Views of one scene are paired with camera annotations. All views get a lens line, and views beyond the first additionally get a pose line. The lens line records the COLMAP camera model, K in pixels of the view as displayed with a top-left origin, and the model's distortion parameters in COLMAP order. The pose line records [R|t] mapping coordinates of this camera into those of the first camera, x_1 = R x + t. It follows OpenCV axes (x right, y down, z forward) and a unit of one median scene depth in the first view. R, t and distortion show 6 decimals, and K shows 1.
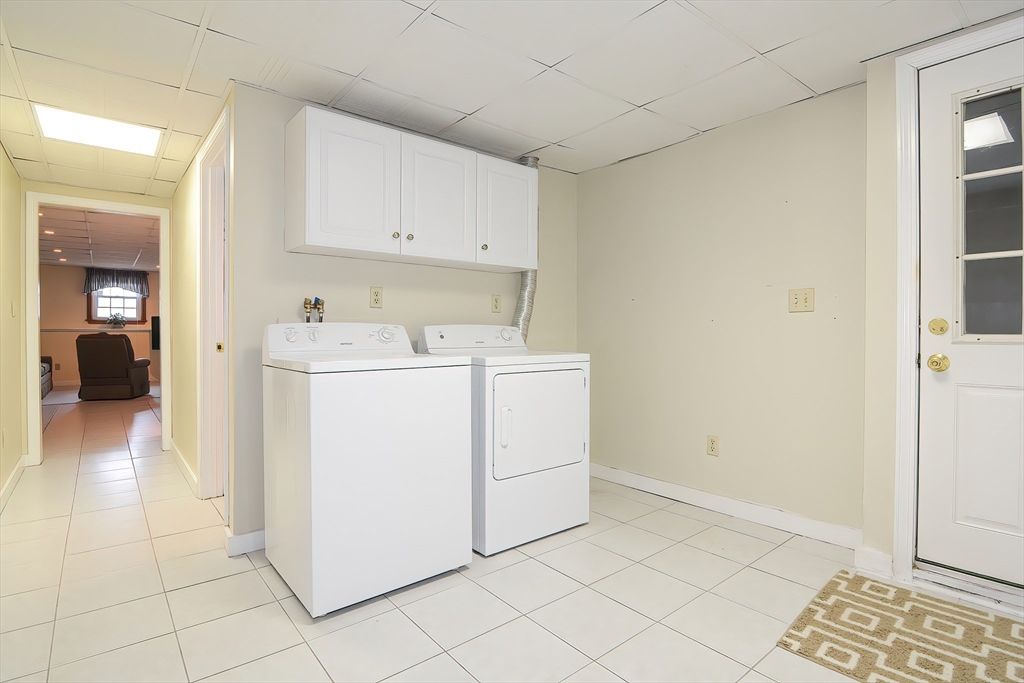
lens RADIAL K [[498.7, 0, 509.8], [0, 498.7, 337.8], [0, 0, 1]] dist [0.004201, -0.001024]
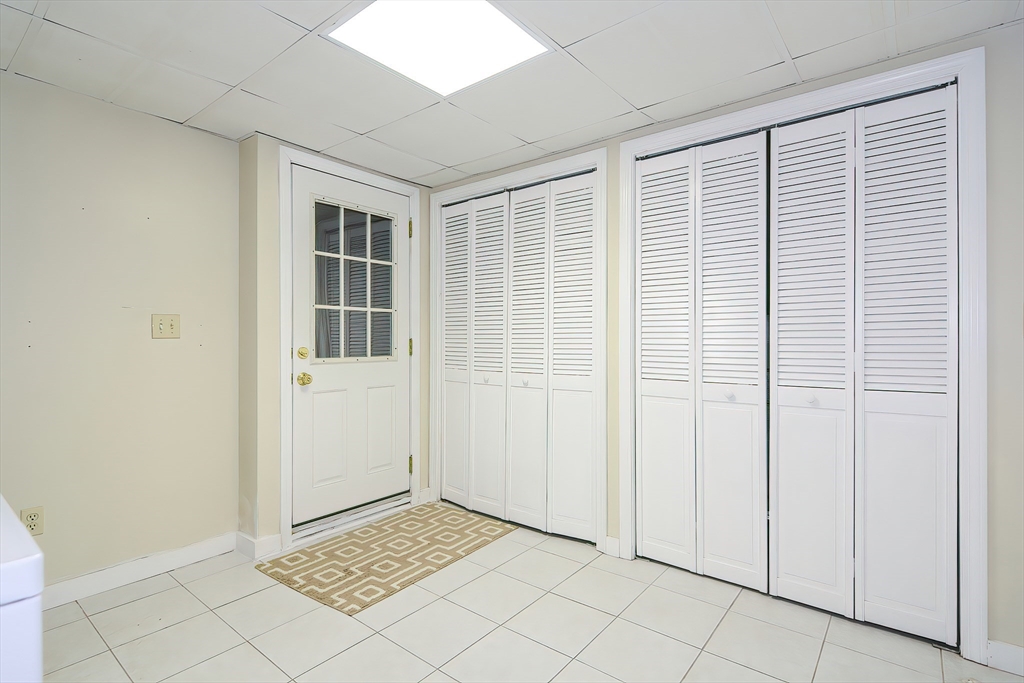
lens RADIAL K [[498.7, 0, 509.8], [0, 498.7, 337.8], [0, 0, 1]] dist [0.004201, -0.001024]
pose [[-0.182491, 0.002284, 0.983205, -0.641984], [0.011694, 0.999932, -0.000153, -0.059654], [-0.983138, 0.011470, -0.182505, 0.702356]]
